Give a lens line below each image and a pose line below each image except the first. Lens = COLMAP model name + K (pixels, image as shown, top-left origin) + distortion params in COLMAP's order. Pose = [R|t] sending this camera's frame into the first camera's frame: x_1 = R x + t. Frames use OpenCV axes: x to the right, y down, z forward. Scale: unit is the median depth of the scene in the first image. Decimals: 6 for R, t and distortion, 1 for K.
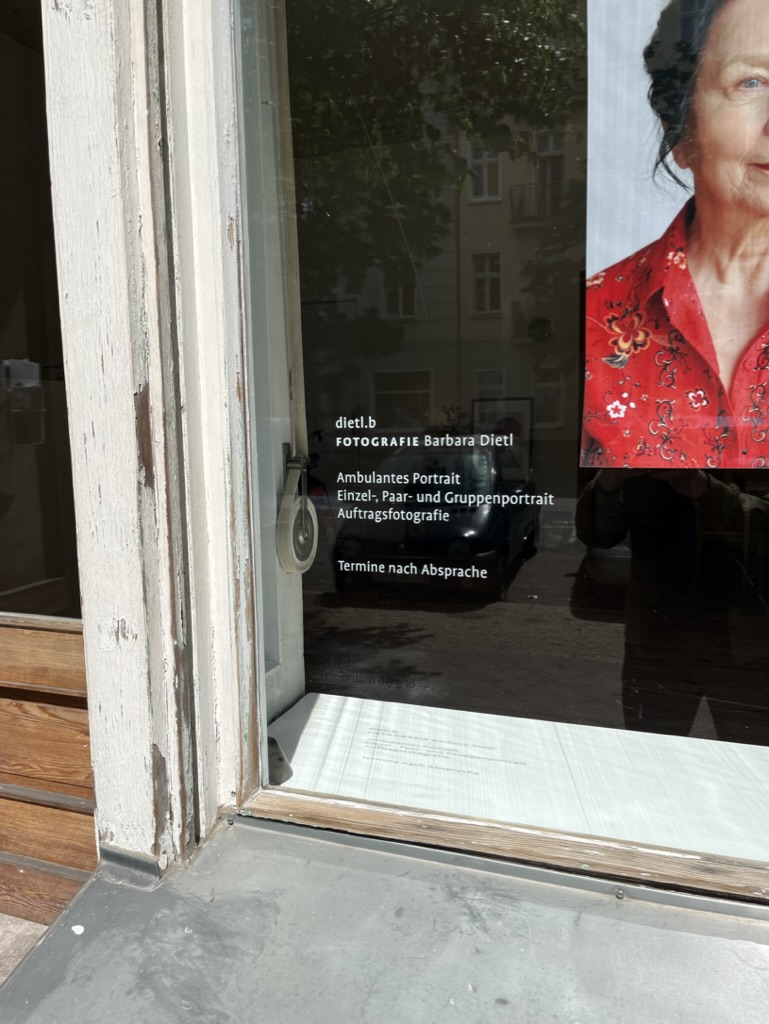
lens RADIAL K [[812.2, 0, 379.8], [0, 812.2, 511.6], [0, 0, 1]] dist [0.027949, -0.069601]
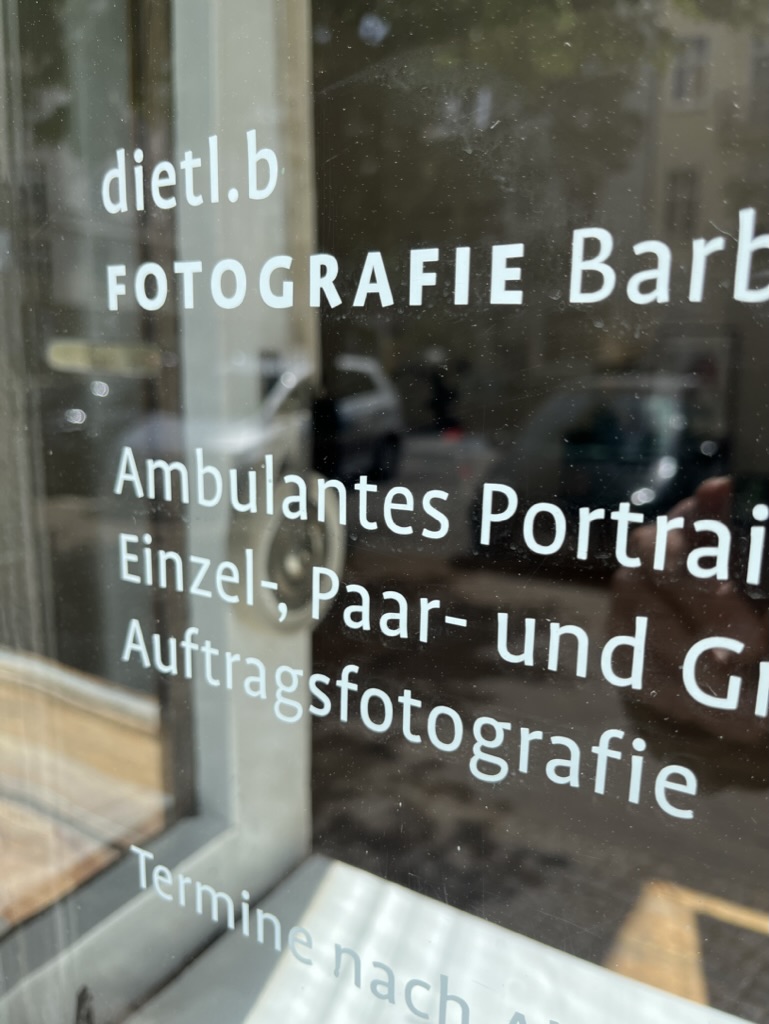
lens RADIAL K [[812.2, 0, 380.4], [0, 812.2, 503.9], [0, 0, 1]] dist [0.027949, -0.069601]
pose [[0.979479, 0.070211, -0.188924, 0.041598], [-0.058897, 0.996155, 0.064856, -0.041432], [0.192751, -0.052398, 0.979848, 0.668148]]
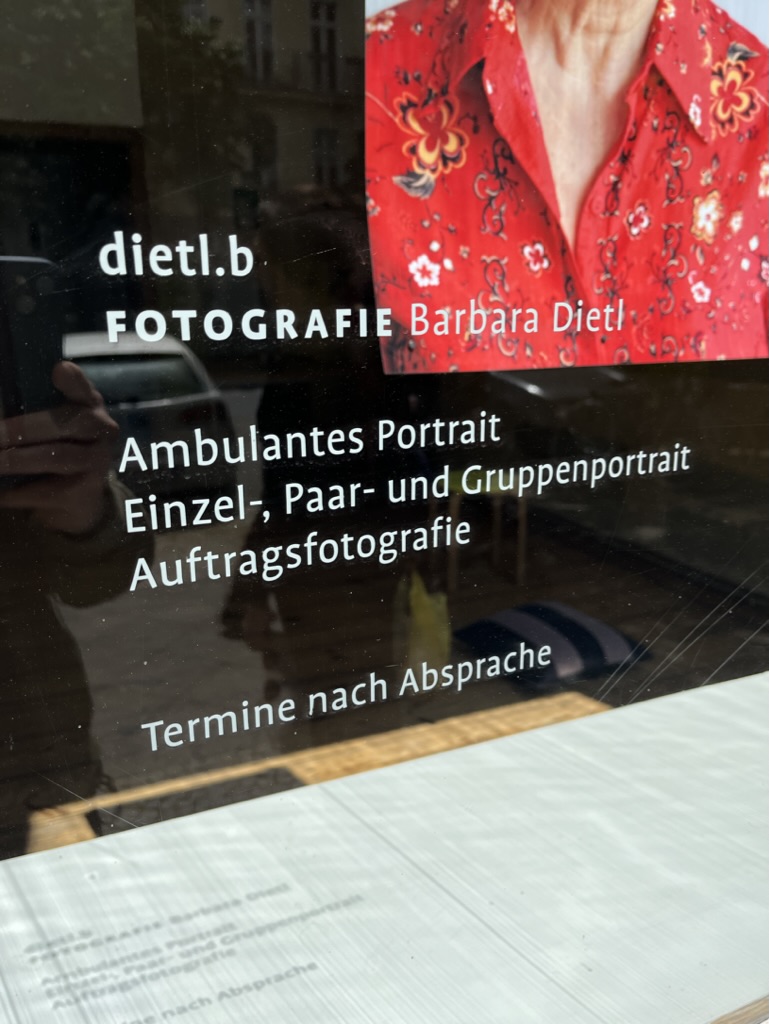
lens RADIAL K [[812.2, 0, 416.0], [0, 812.2, 518.9], [0, 0, 1]] dist [0.027949, -0.069601]
pose [[0.723442, -0.166344, 0.670045, -0.140526], [0.074602, 0.983692, 0.163662, -0.048395], [-0.686342, -0.068414, 0.724054, 0.592422]]
